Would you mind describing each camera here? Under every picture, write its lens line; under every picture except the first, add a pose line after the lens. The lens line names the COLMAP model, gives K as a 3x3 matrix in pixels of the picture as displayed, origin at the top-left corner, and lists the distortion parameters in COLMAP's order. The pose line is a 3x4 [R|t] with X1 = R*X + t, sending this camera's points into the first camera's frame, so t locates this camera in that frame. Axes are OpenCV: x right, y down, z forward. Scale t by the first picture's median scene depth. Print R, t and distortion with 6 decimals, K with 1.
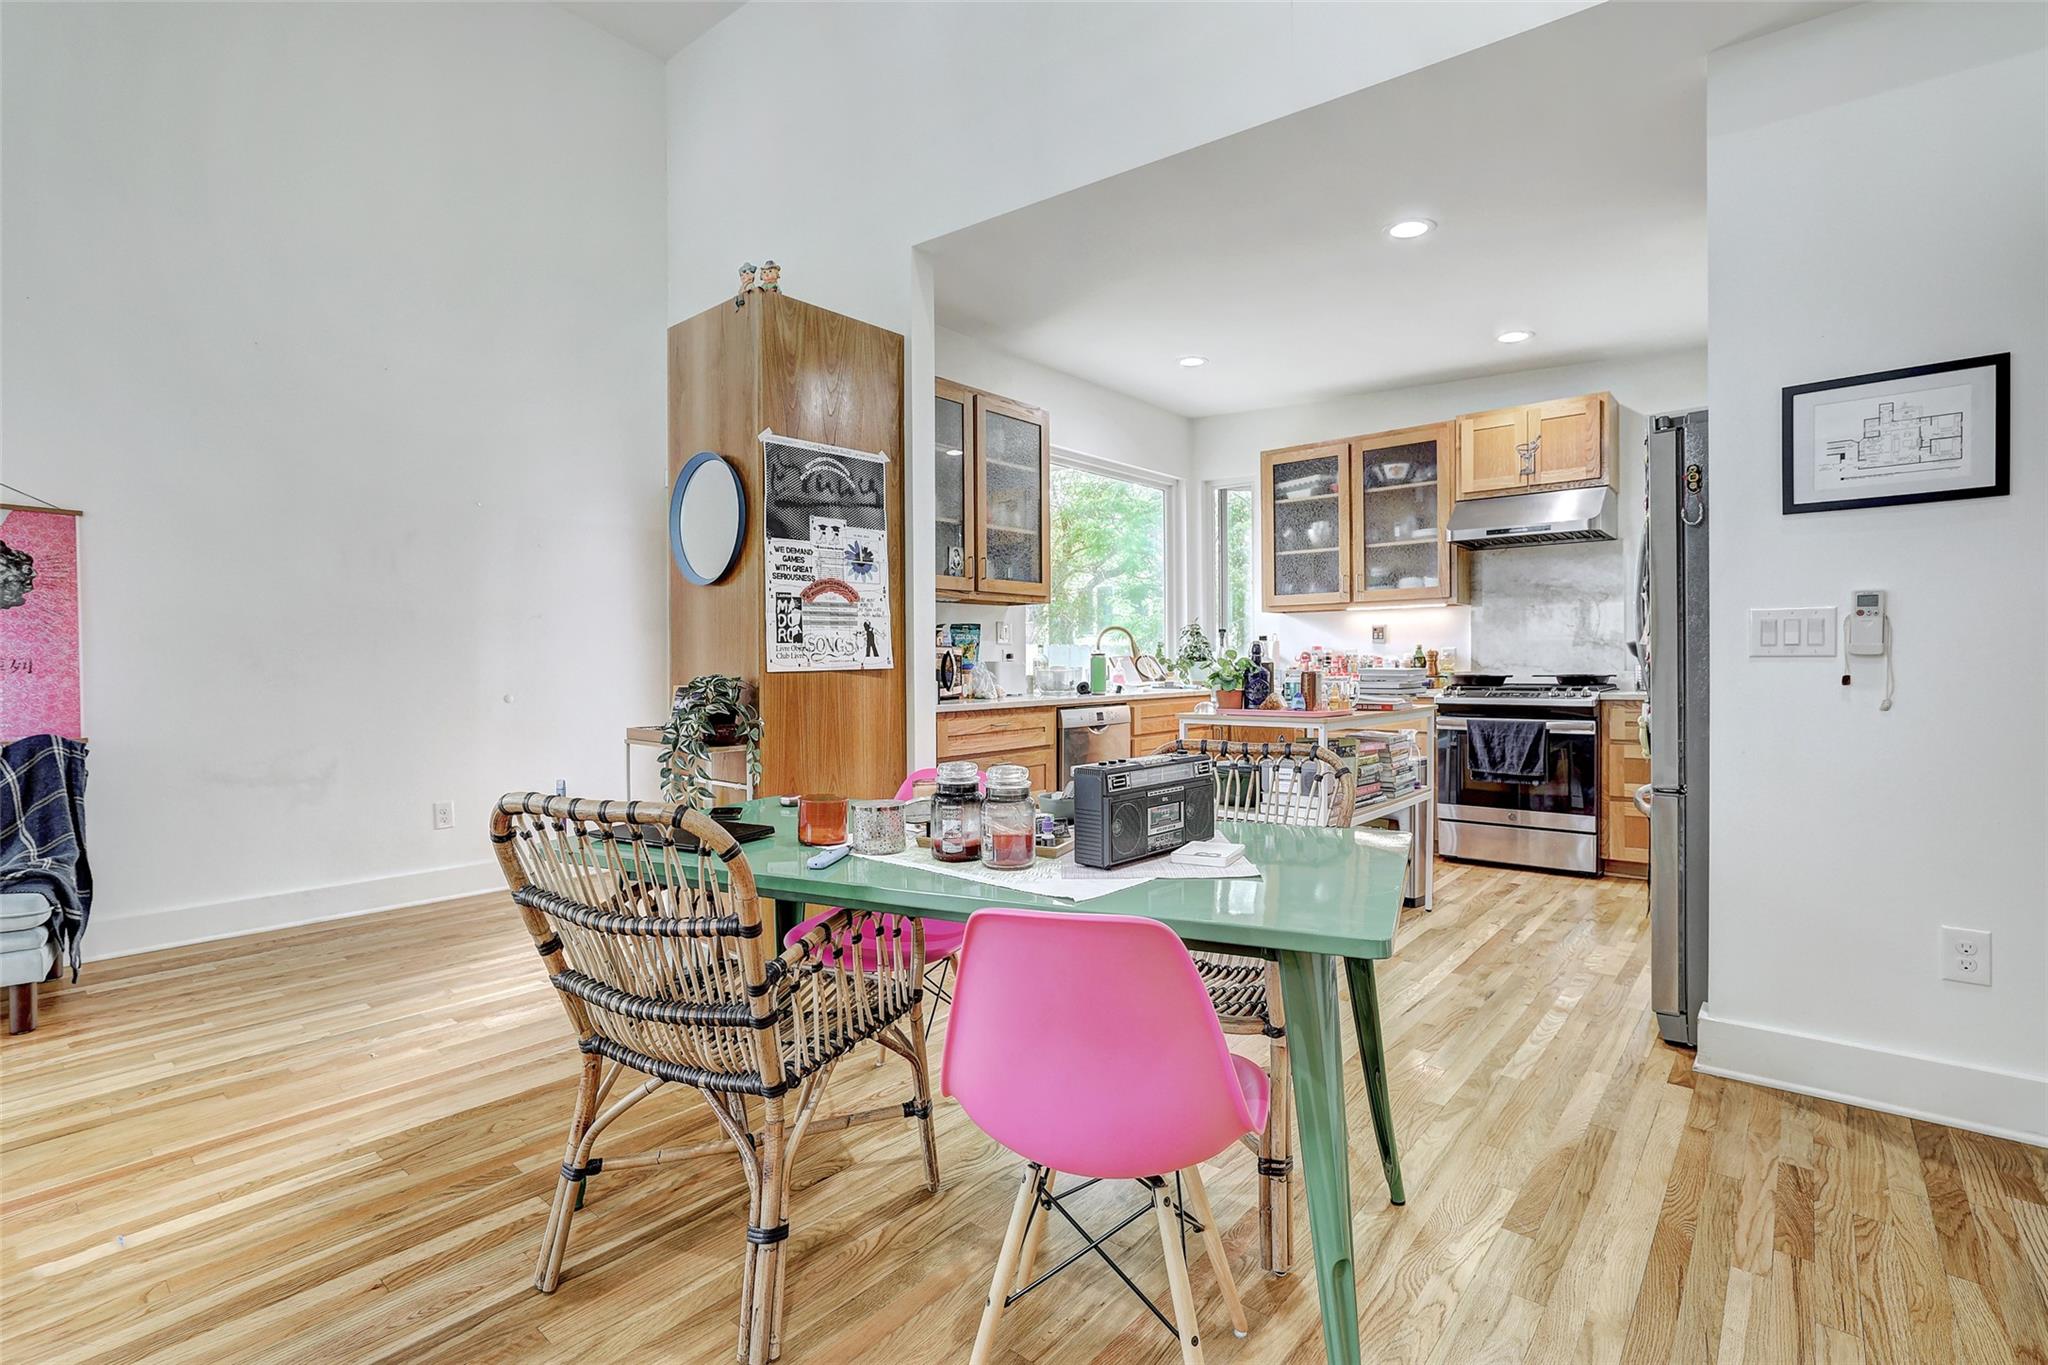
lens RADIAL K [[959.2, 0, 1021.2], [0, 959.2, 678.2], [0, 0, 1]] dist [-0.014359, 0.001768]
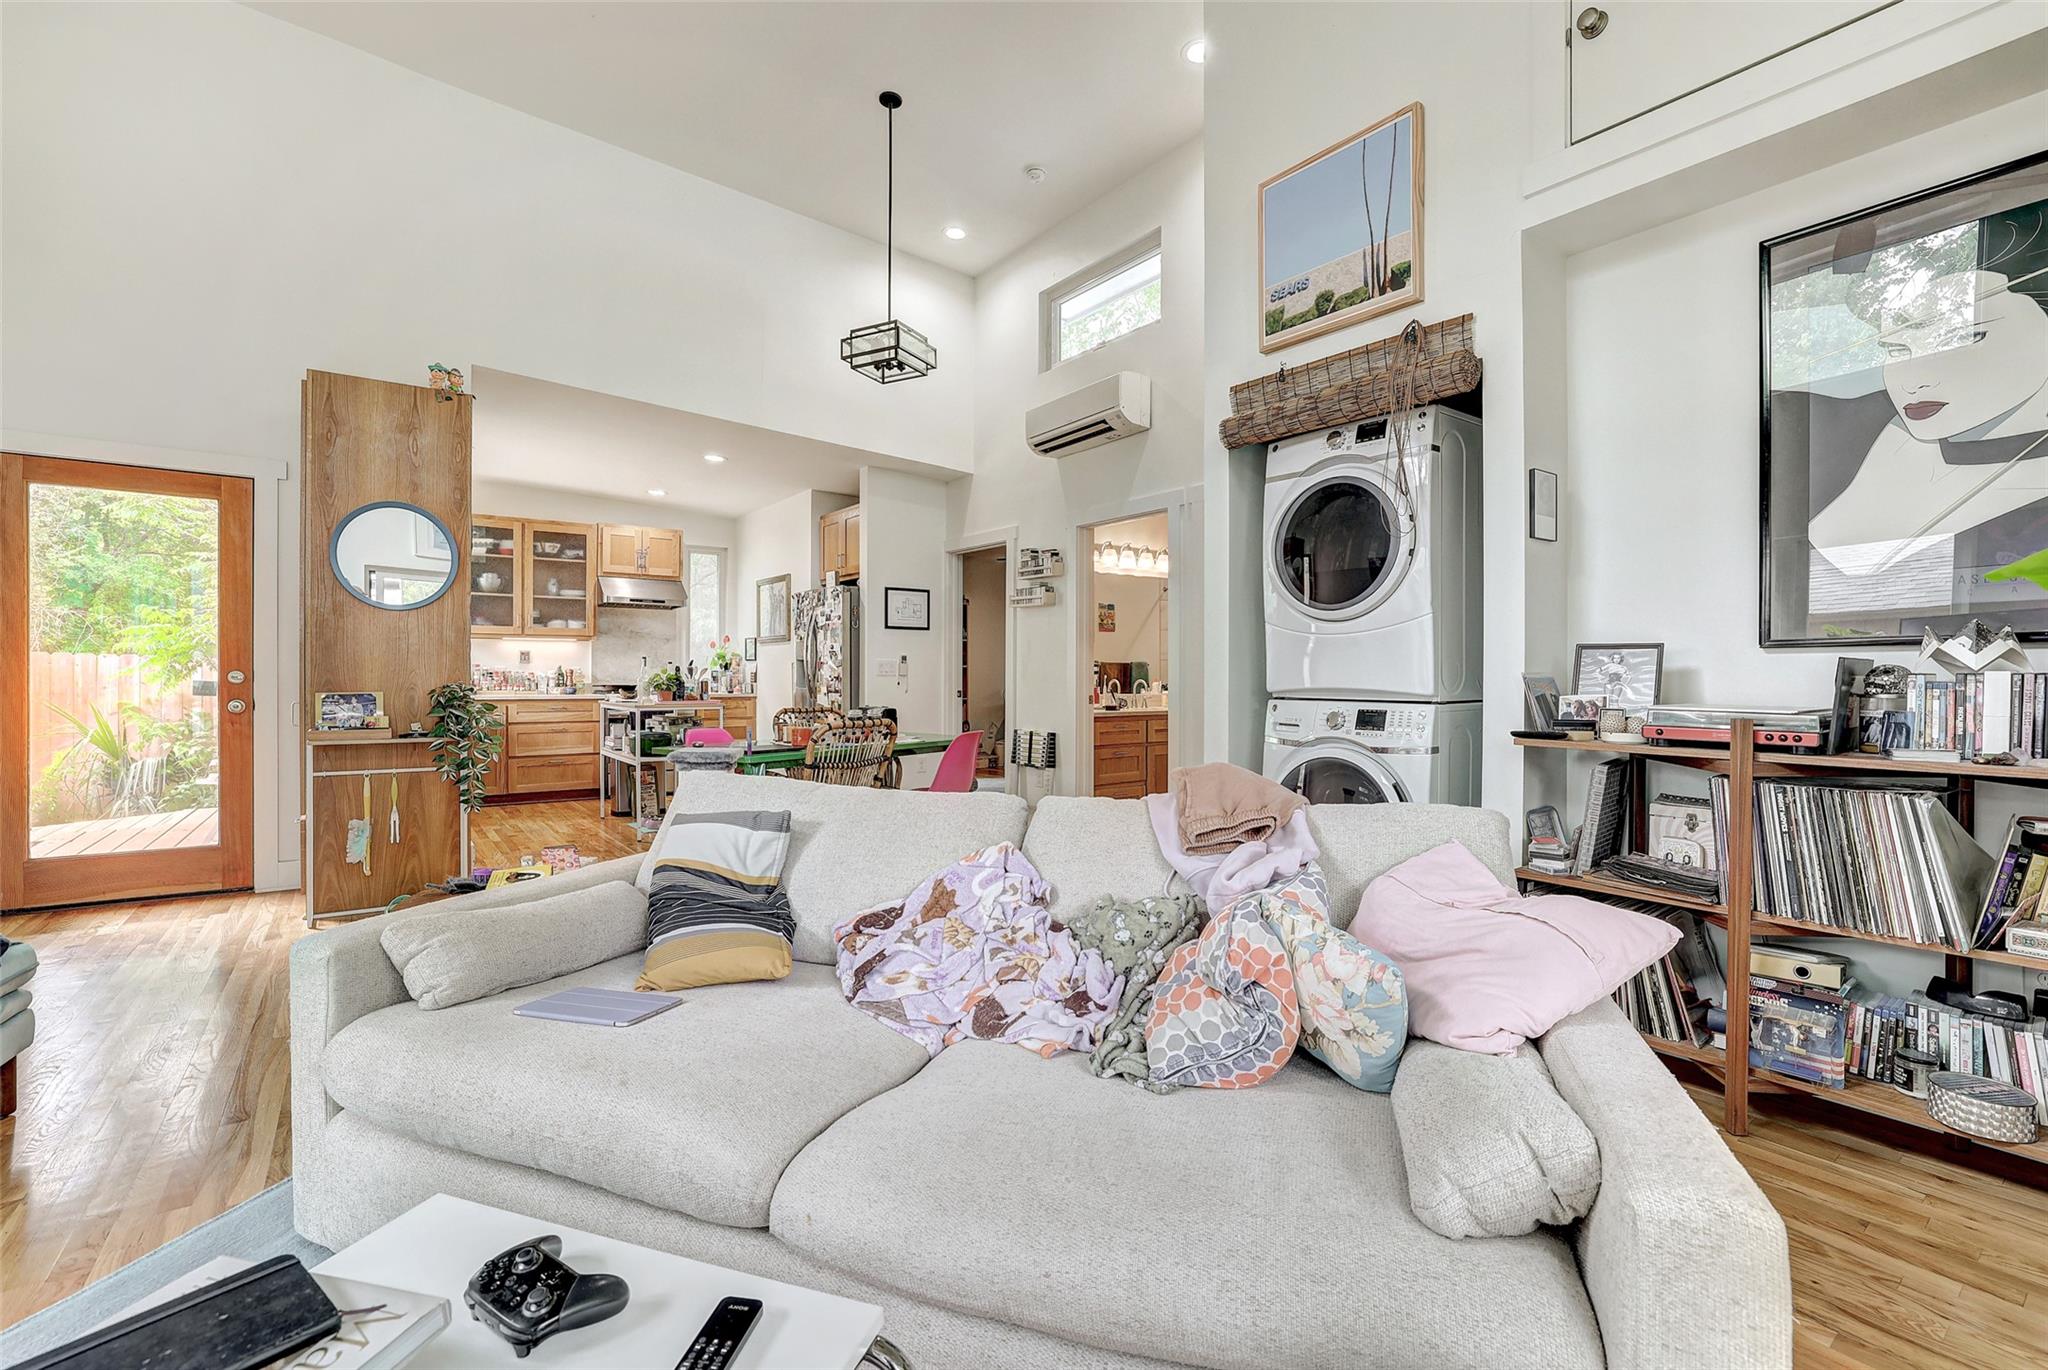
lens RADIAL K [[897.2, 0, 1011.8], [0, 897.2, 681.6], [0, 0, 1]] dist [-0.016526, 0.003273]
pose [[0.222379, 0.000842, 0.974960, -0.880995], [0.009540, 0.999950, -0.003040, 0.002765], [-0.974914, 0.009978, 0.222360, -0.008501]]
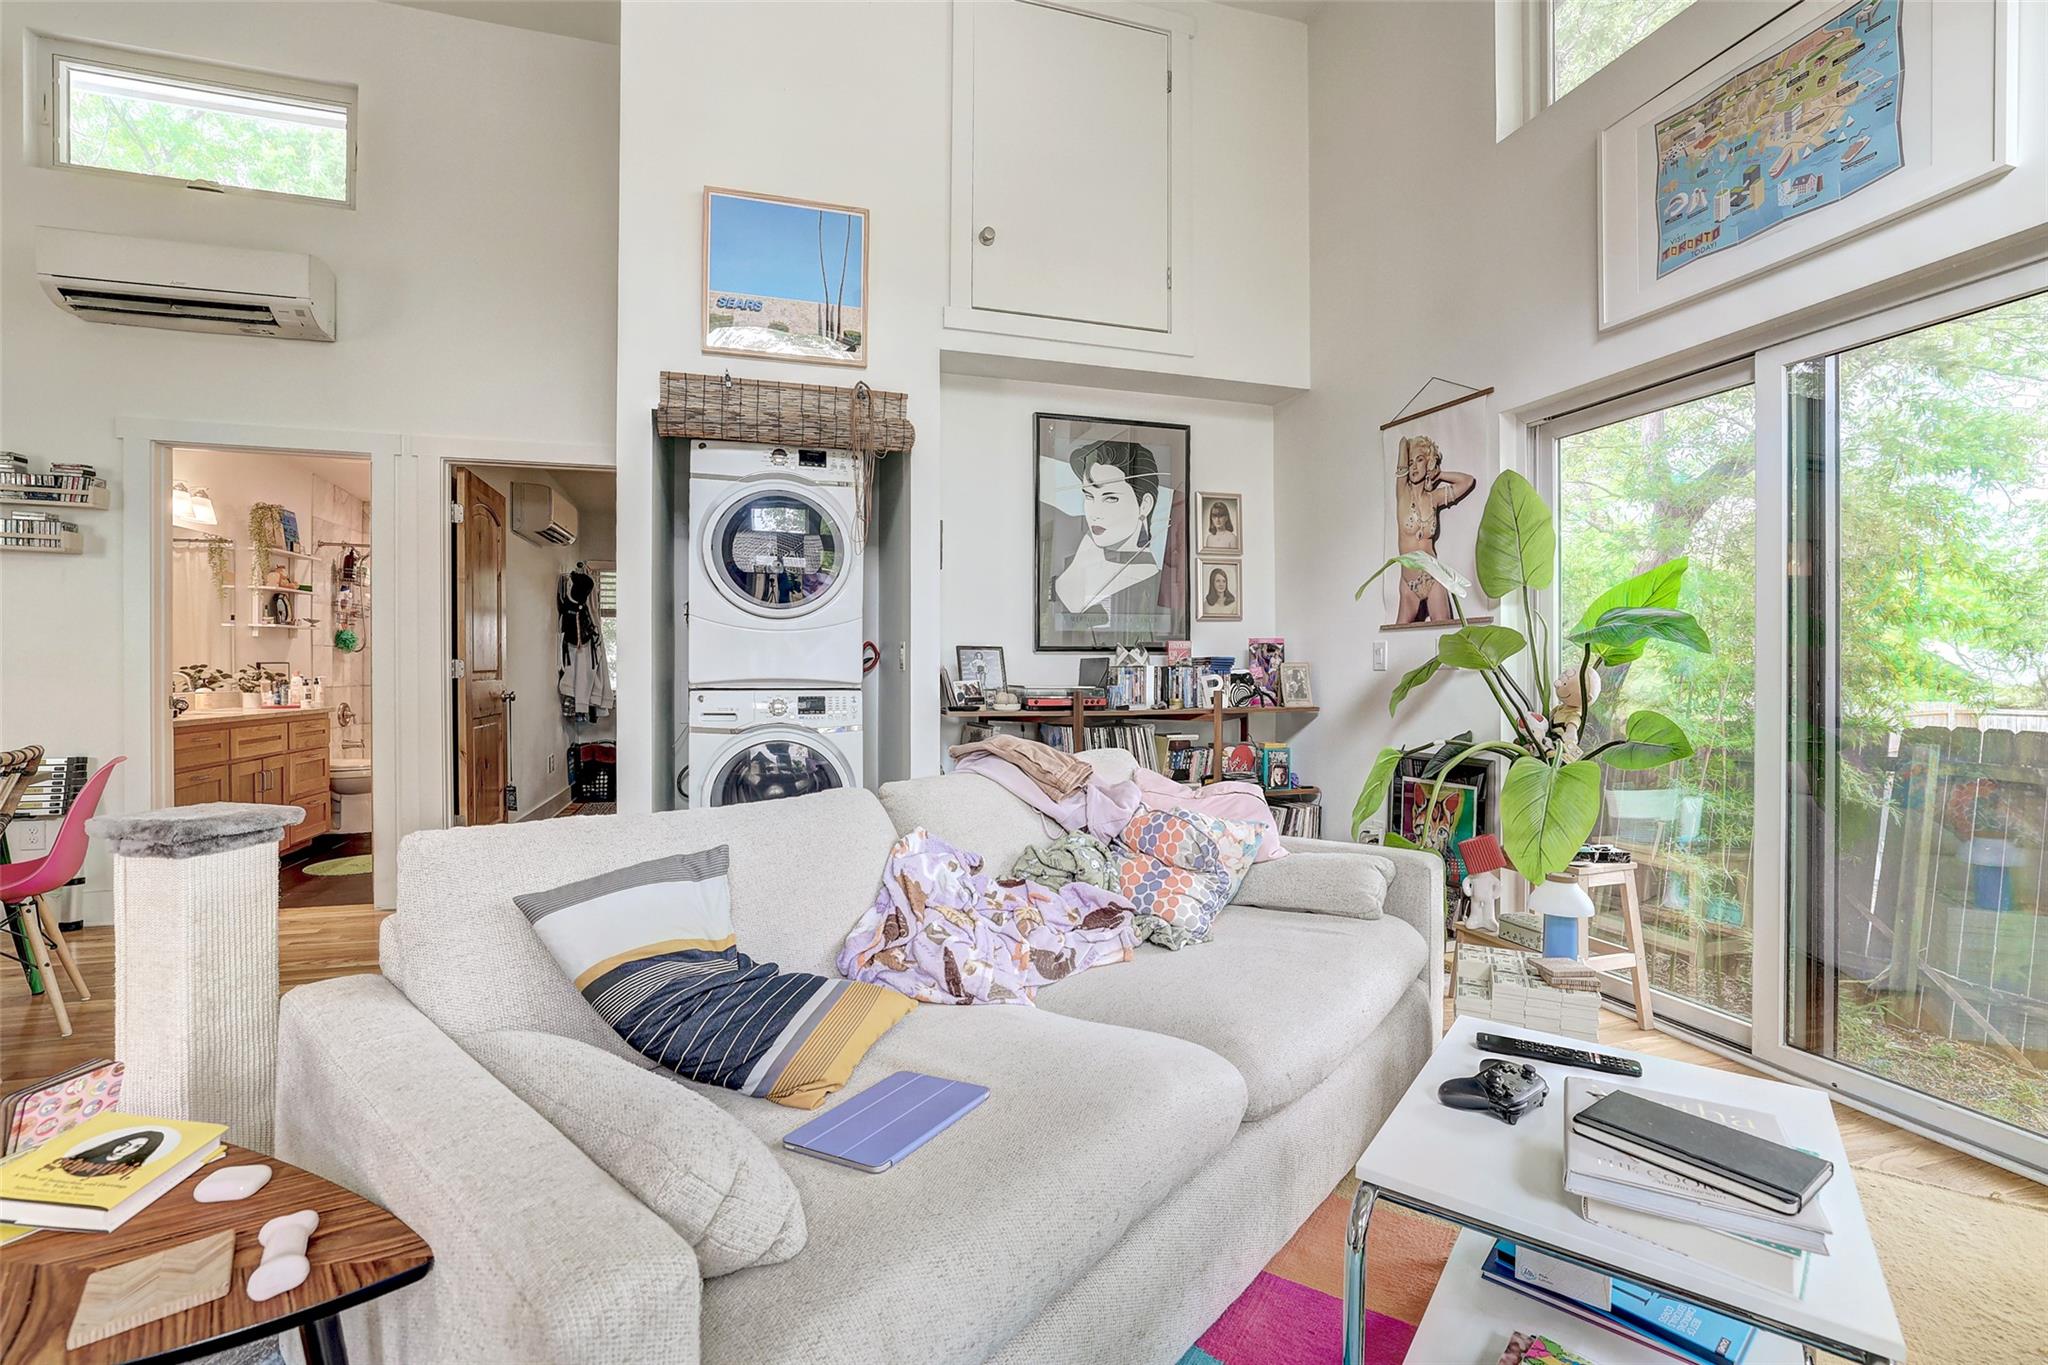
lens RADIAL K [[897.2, 0, 1017.0], [0, 897.2, 676.6], [0, 0, 1]] dist [-0.016526, 0.003273]
pose [[-0.838418, 0.002438, 0.545022, -0.765393], [0.012412, 0.999816, 0.014622, -0.001801], [-0.544886, 0.019025, -0.838294, 0.372143]]
